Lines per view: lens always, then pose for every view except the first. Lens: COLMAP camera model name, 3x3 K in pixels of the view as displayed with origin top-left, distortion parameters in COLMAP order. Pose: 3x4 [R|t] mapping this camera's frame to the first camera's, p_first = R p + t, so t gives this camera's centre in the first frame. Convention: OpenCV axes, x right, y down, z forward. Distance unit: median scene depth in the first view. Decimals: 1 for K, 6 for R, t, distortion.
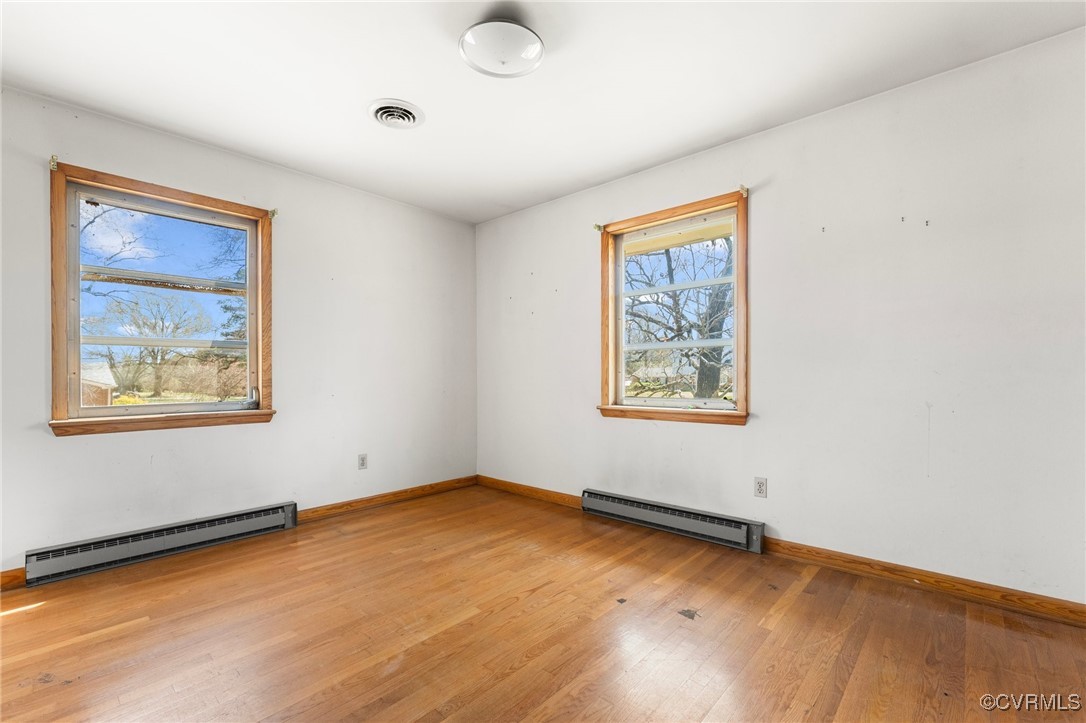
lens RADIAL K [[475.5, 0, 538.6], [0, 475.5, 375.4], [0, 0, 1]] dist [0.001531, 0.000163]
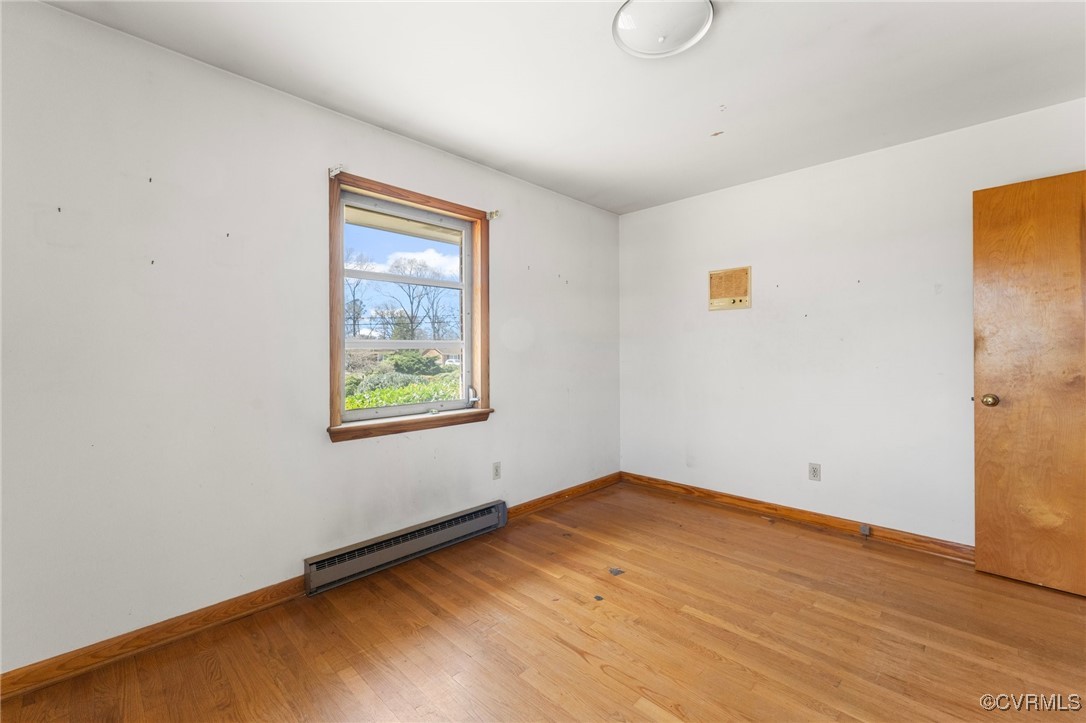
lens RADIAL K [[455.2, 0, 535.8], [0, 455.2, 355.1], [0, 0, 1]] dist [-0.000178, -0.000002]
pose [[0.045530, -0.002949, 0.998959, -0.641724], [0.007057, 0.999972, 0.002630, -0.052391], [-0.998938, 0.006930, 0.045550, 0.834623]]
